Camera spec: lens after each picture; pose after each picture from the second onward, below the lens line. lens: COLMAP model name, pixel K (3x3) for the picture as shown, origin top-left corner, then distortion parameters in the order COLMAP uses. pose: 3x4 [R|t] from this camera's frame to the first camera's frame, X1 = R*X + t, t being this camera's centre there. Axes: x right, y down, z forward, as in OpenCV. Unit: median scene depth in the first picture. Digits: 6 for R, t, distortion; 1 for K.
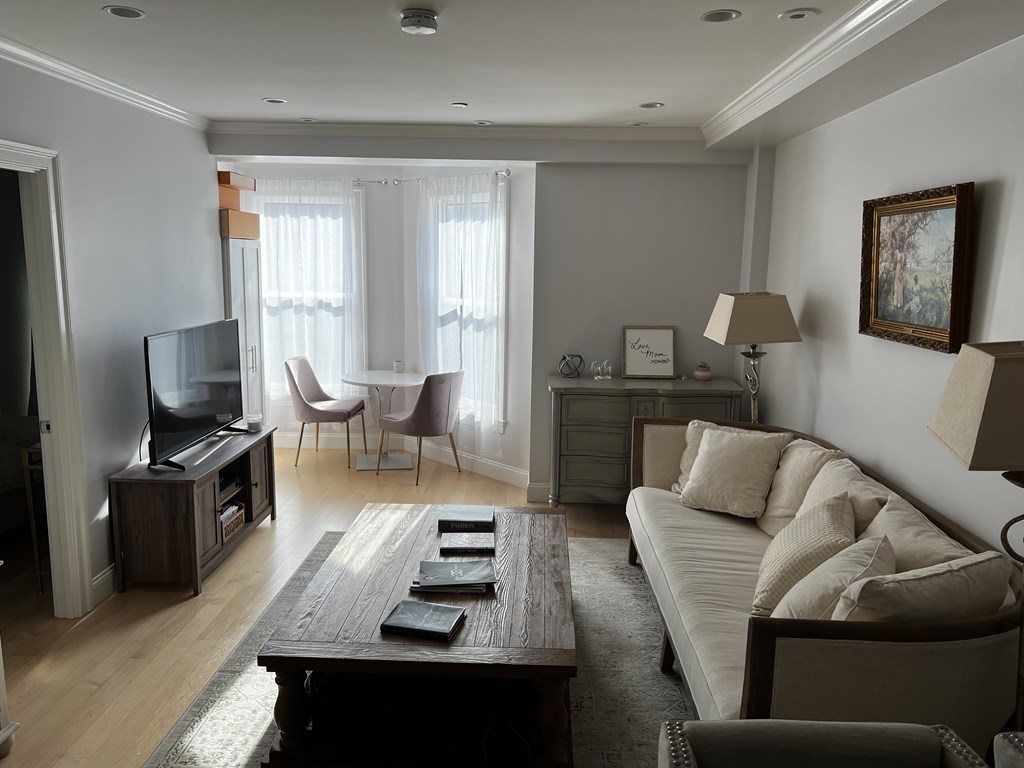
lens RADIAL K [[772.3, 0, 517.5], [0, 772.3, 389.1], [0, 0, 1]] dist [0.026946, -0.034725]
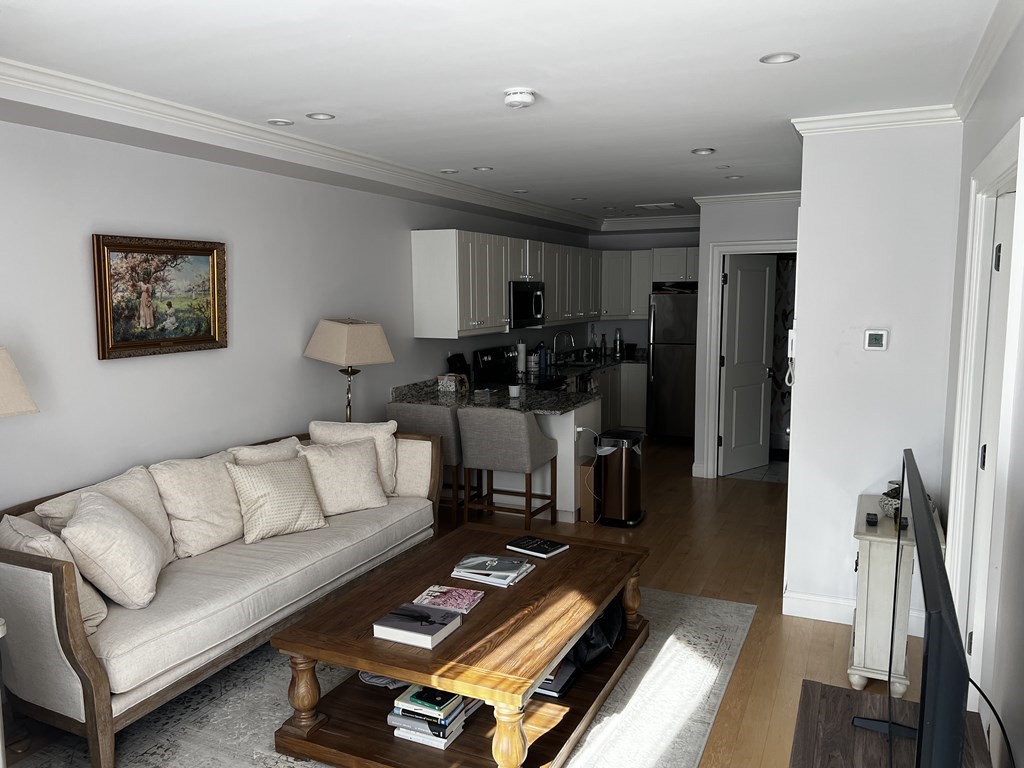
lens RADIAL K [[772.3, 0, 508.9], [0, 772.3, 381.8], [0, 0, 1]] dist [0.026946, -0.034725]
pose [[-0.919746, -0.071335, 0.385977, -0.785846], [0.042965, 0.959141, 0.279648, -0.522356], [-0.390155, 0.273788, -0.879101, 2.859894]]
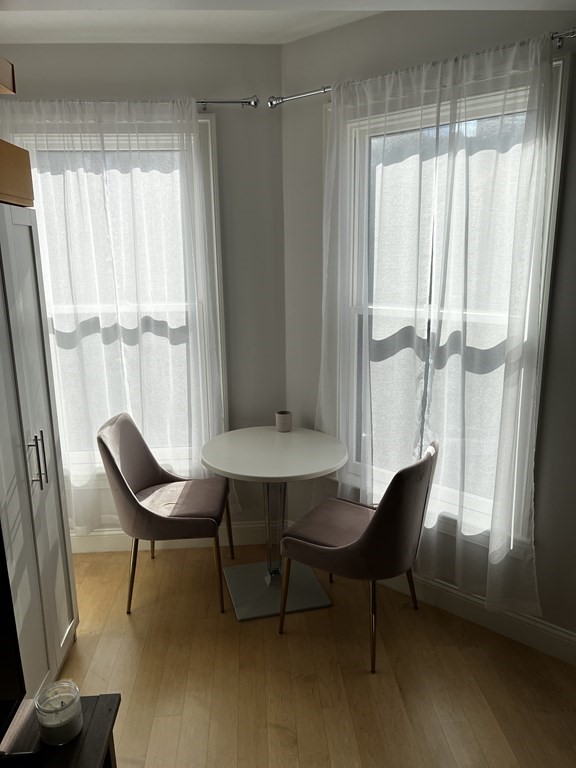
lens RADIAL K [[579.3, 0, 287.5], [0, 579.3, 379.5], [0, 0, 1]] dist [0.026946, -0.034725]
pose [[0.997085, -0.053510, 0.054383, -0.209032], [0.050813, 0.997465, 0.049816, -0.100600], [-0.056910, -0.046907, 0.997277, 0.659481]]
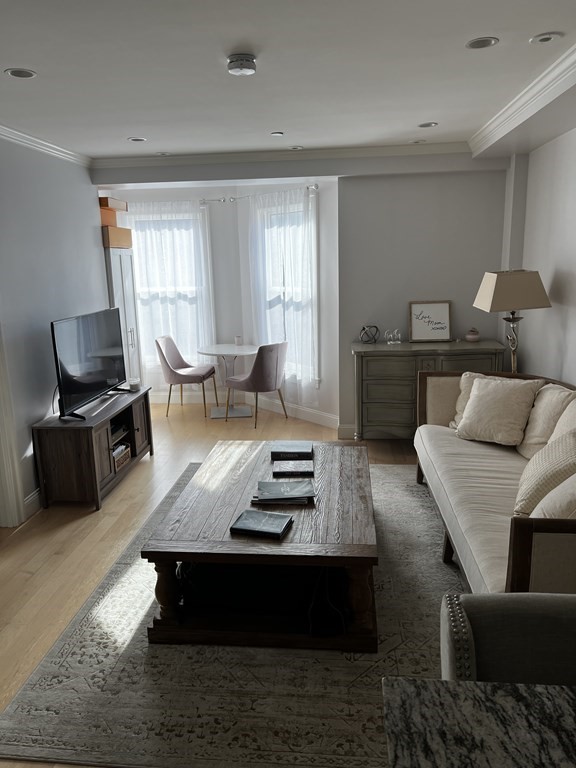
lens RADIAL K [[579.3, 0, 286.7], [0, 579.3, 390.8], [0, 0, 1]] dist [0.026946, -0.034725]
pose [[0.996637, -0.028536, -0.076812, 0.002937], [0.032684, 0.998044, 0.053300, 0.007942], [0.075141, -0.055631, 0.995620, 0.008647]]
